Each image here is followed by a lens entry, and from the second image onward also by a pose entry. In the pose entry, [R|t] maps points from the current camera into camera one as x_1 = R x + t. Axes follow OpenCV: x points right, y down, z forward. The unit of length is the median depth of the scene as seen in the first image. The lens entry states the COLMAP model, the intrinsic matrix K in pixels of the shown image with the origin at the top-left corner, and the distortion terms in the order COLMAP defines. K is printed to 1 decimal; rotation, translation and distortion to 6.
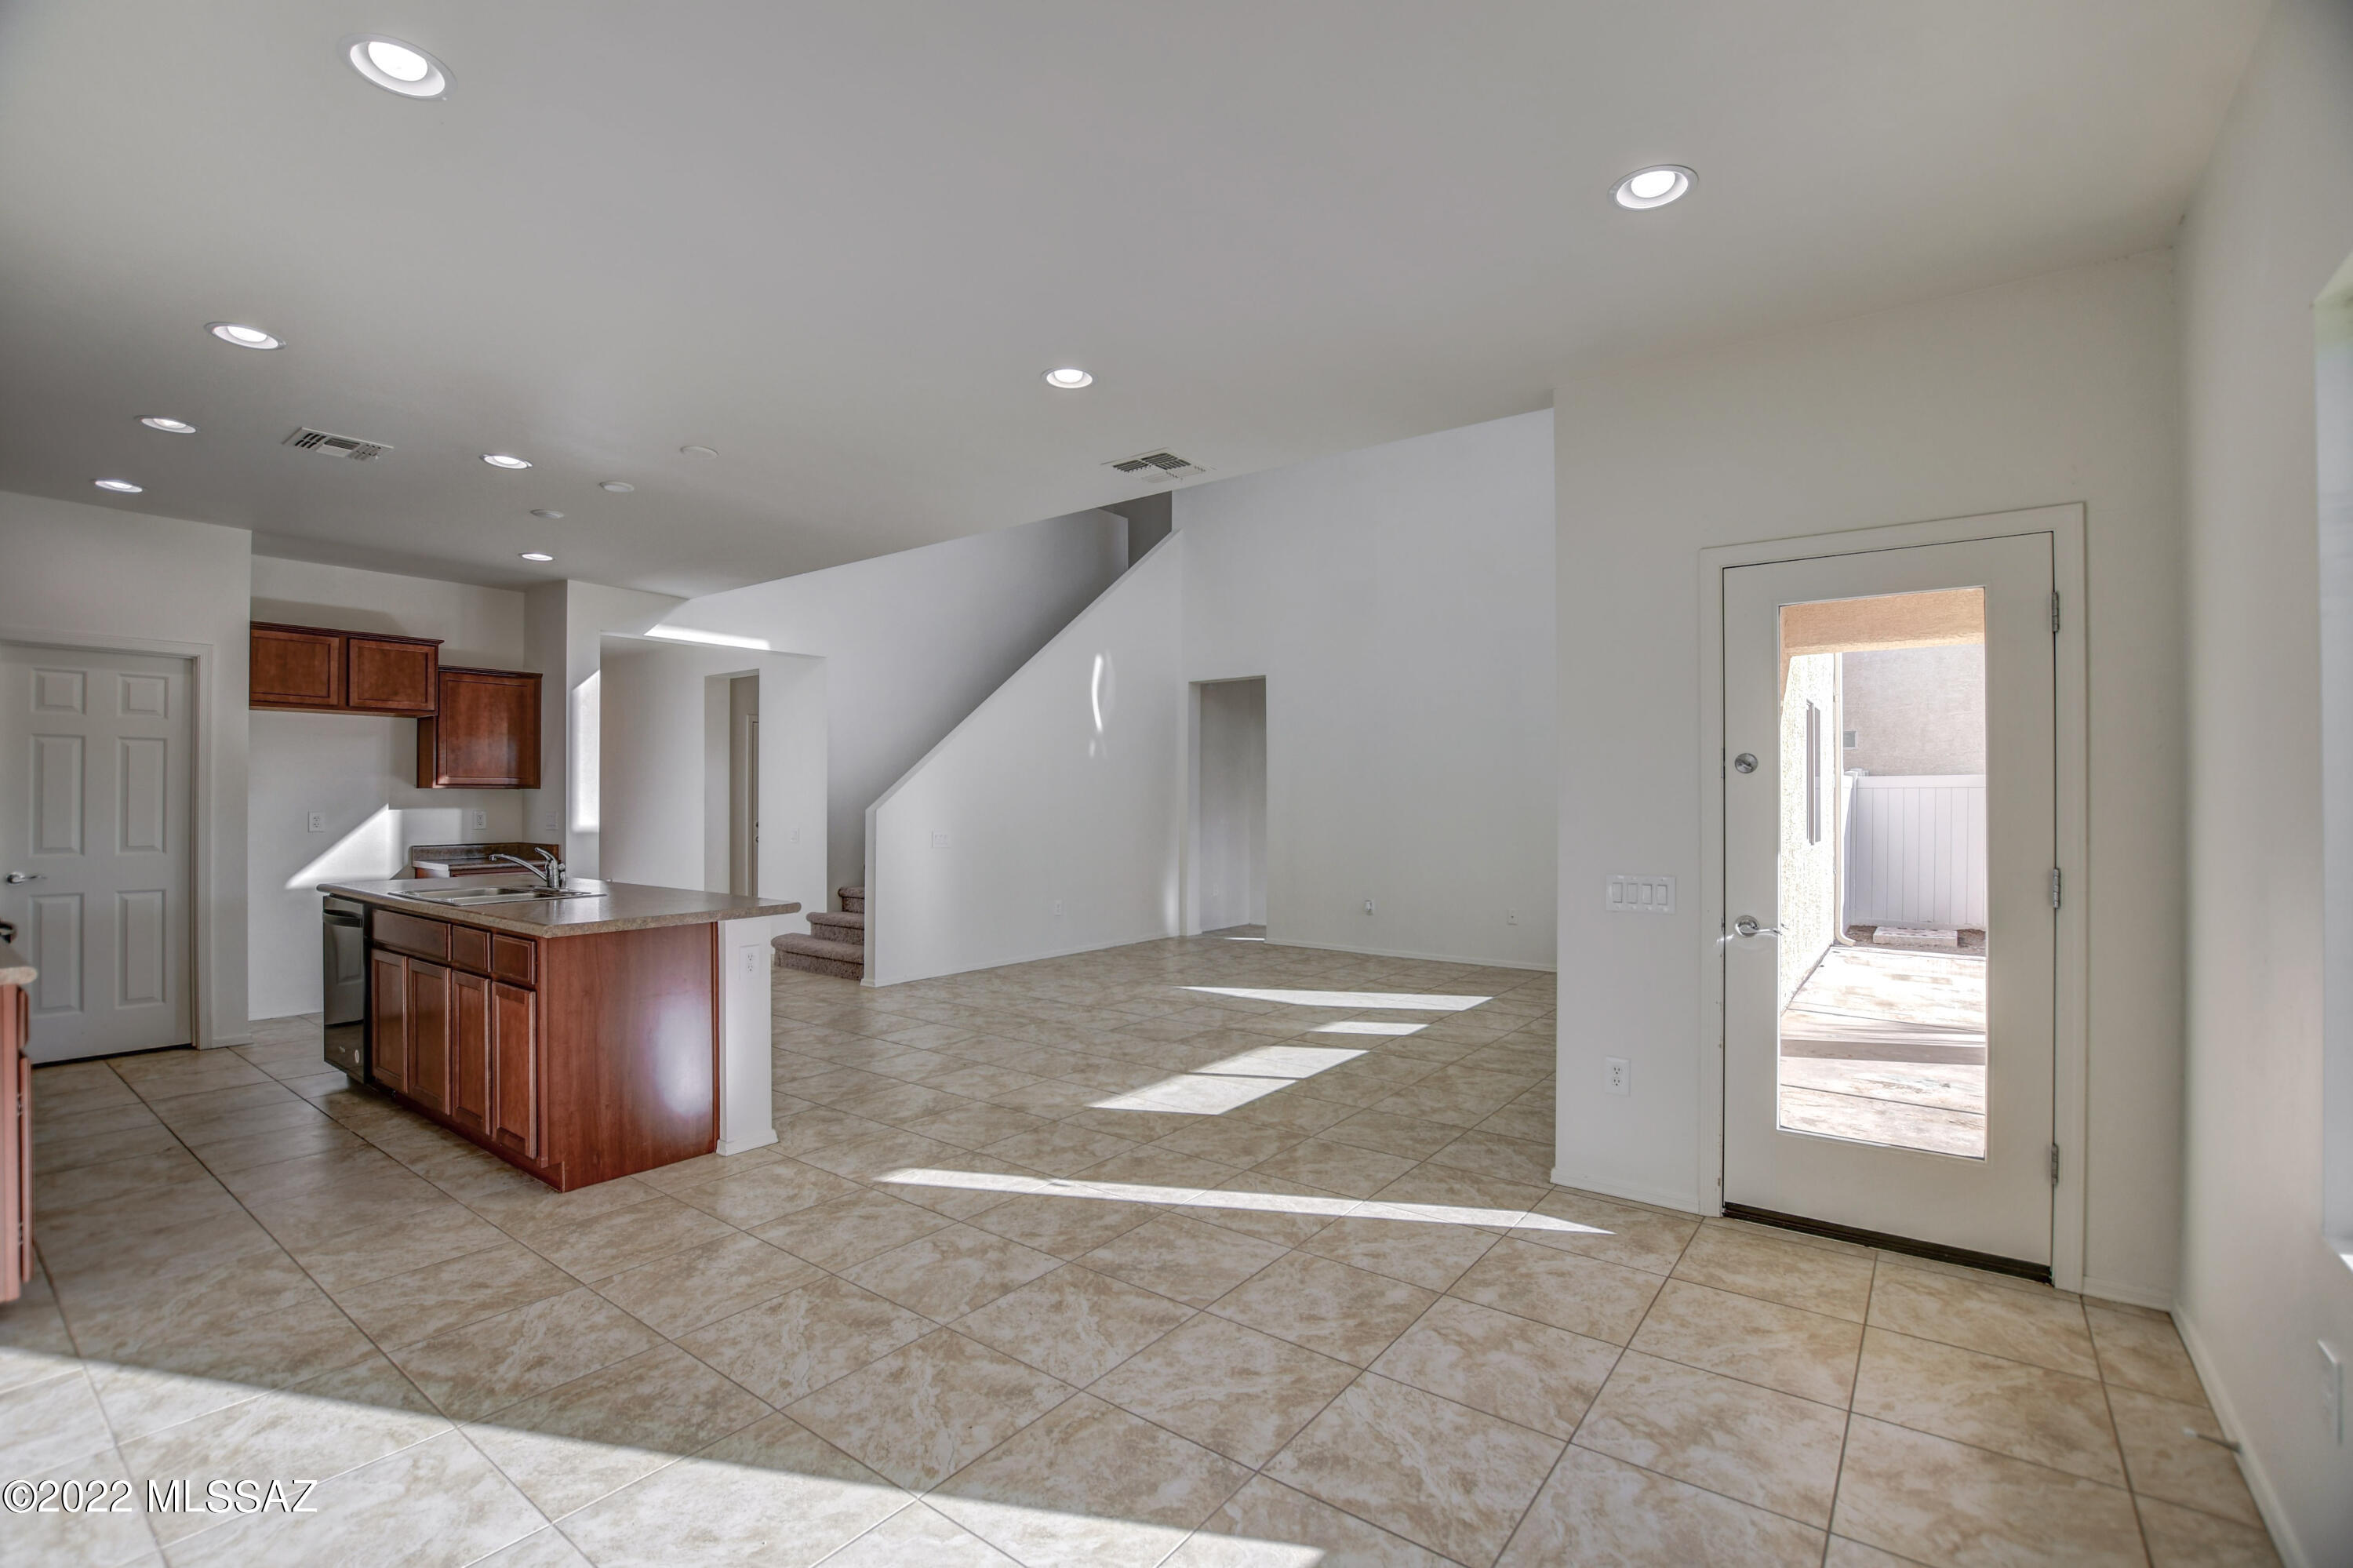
lens RADIAL K [[1021.4, 0, 1145.0], [0, 1021.4, 788.2], [0, 0, 1]] dist [-0.019002, 0.000781]
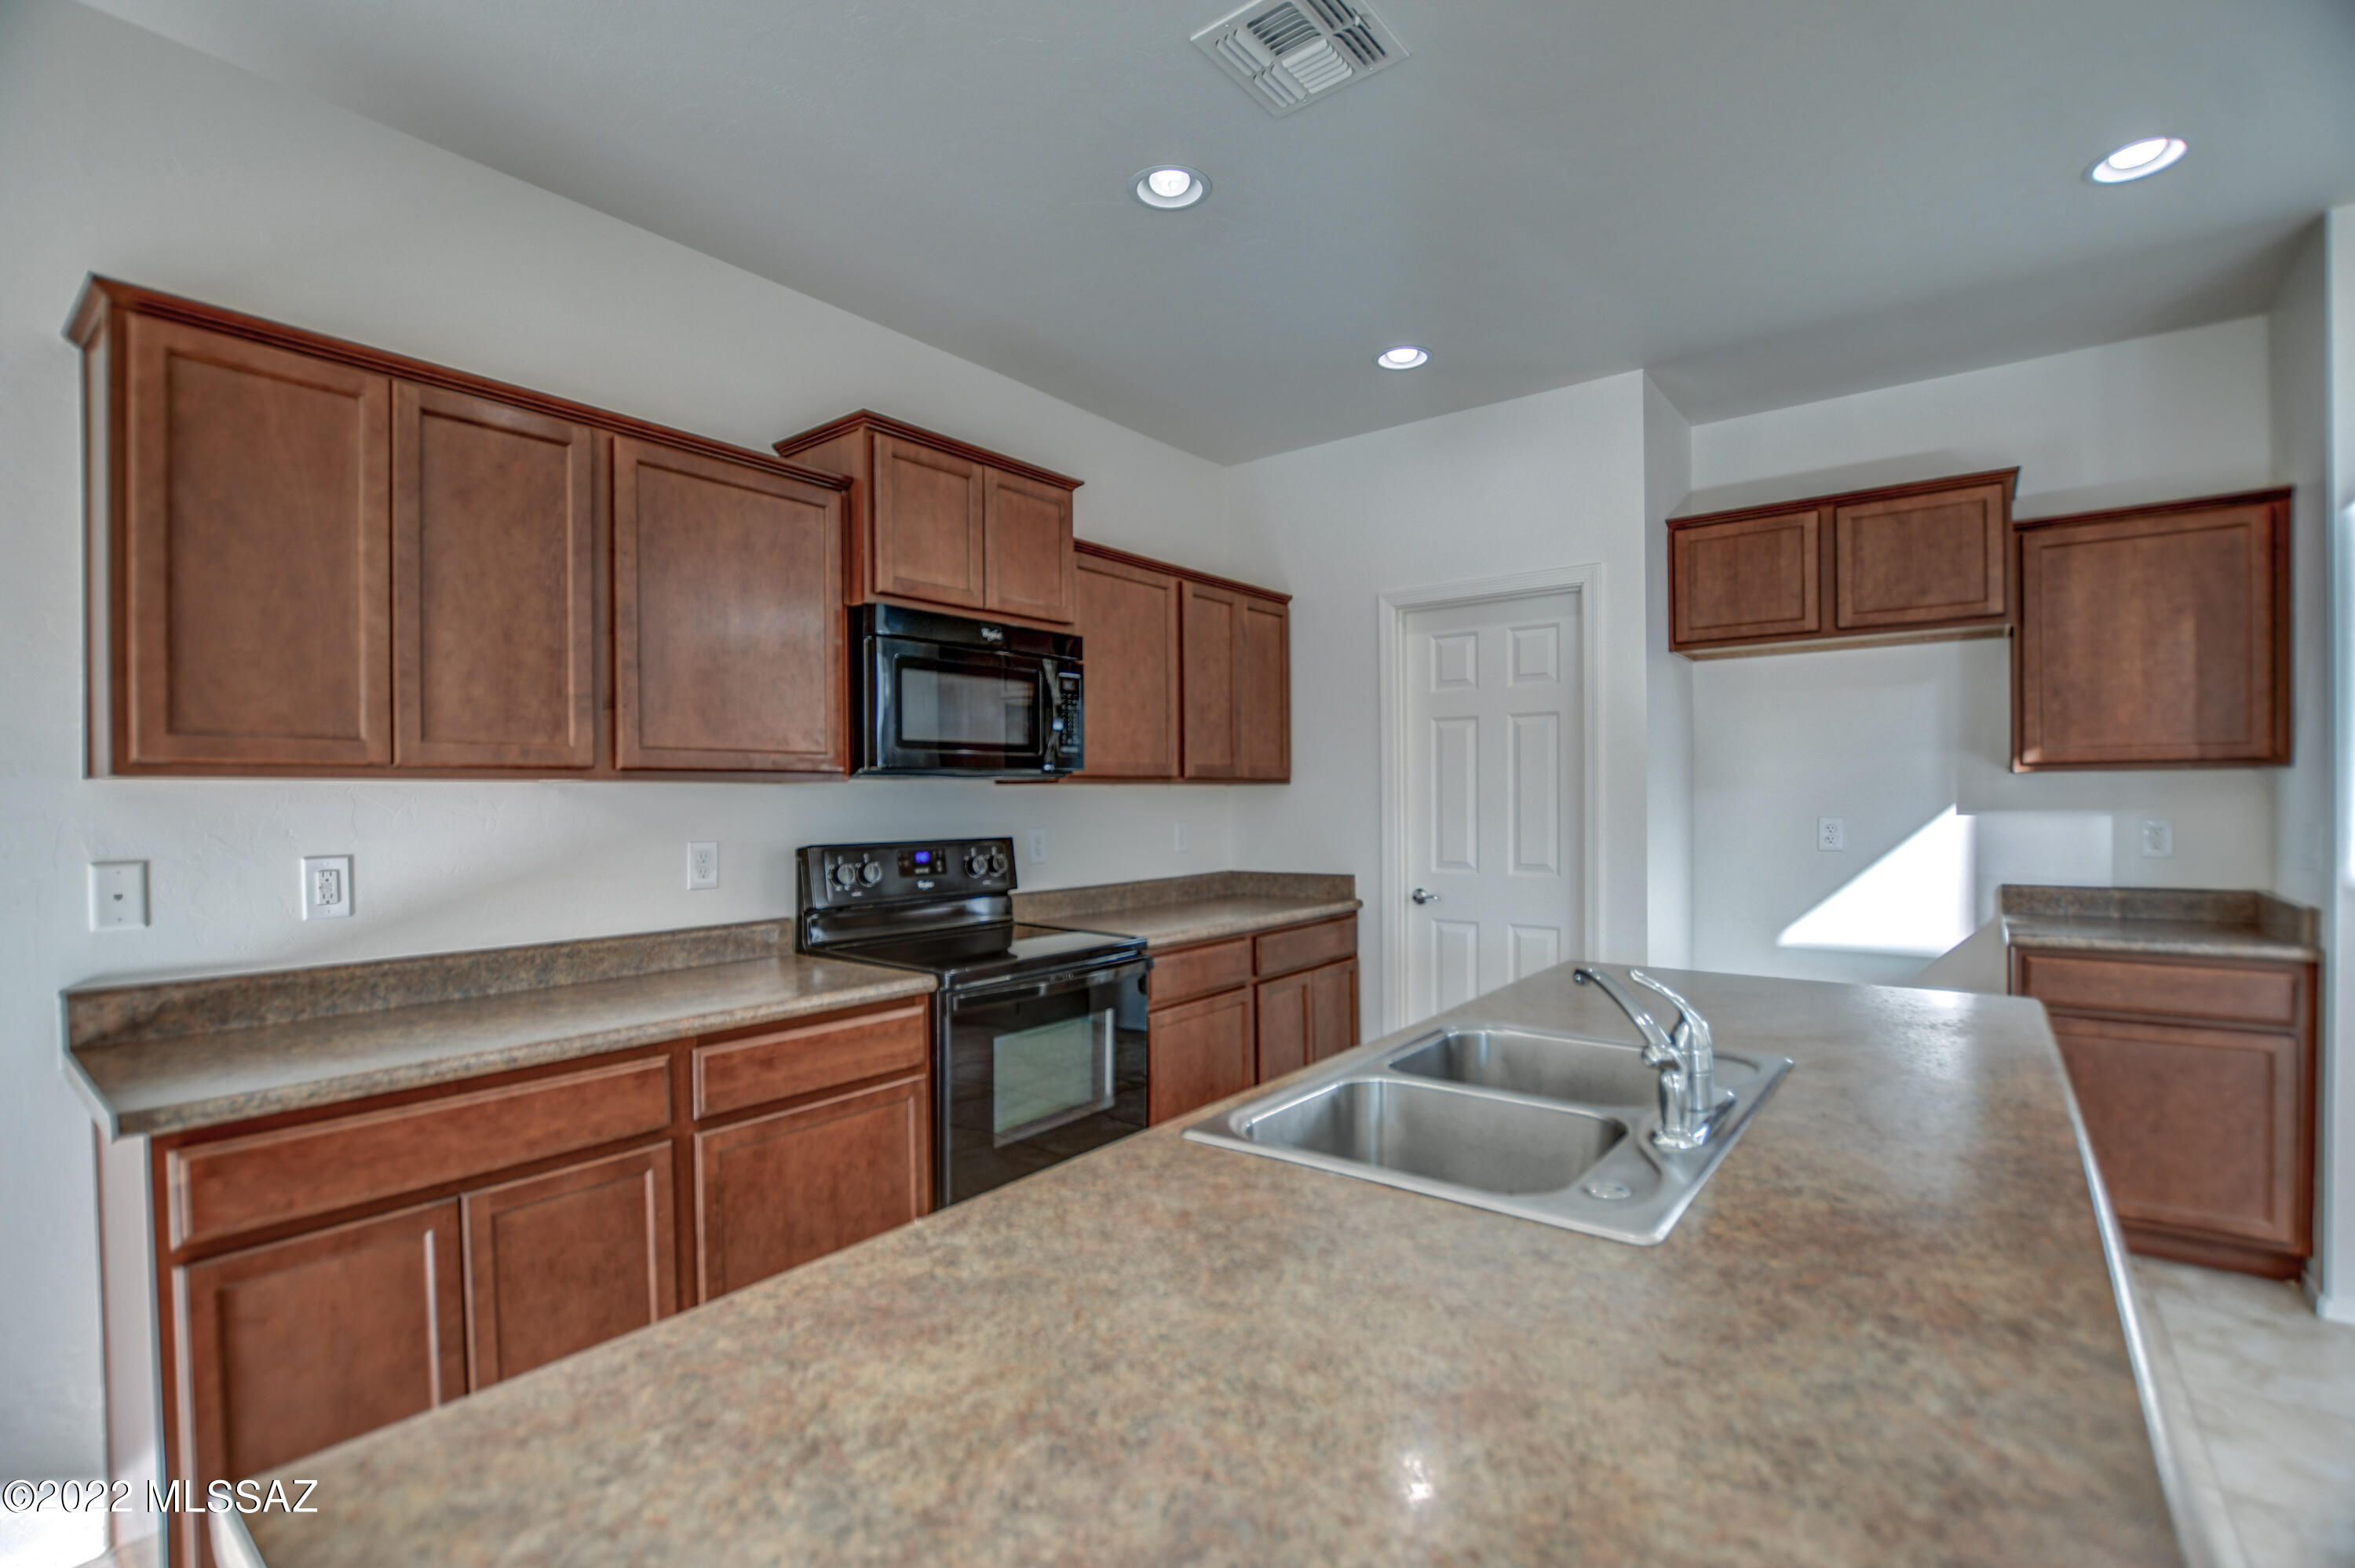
lens RADIAL K [[1064.4, 0, 1161.0], [0, 1064.4, 814.9], [0, 0, 1]] dist [-0.032921, -0.000335]
pose [[-0.012858, 0.009544, -0.999872, -0.198041], [0.017894, 0.999797, 0.009313, 0.008819], [0.999757, -0.017772, -0.013026, 0.610022]]
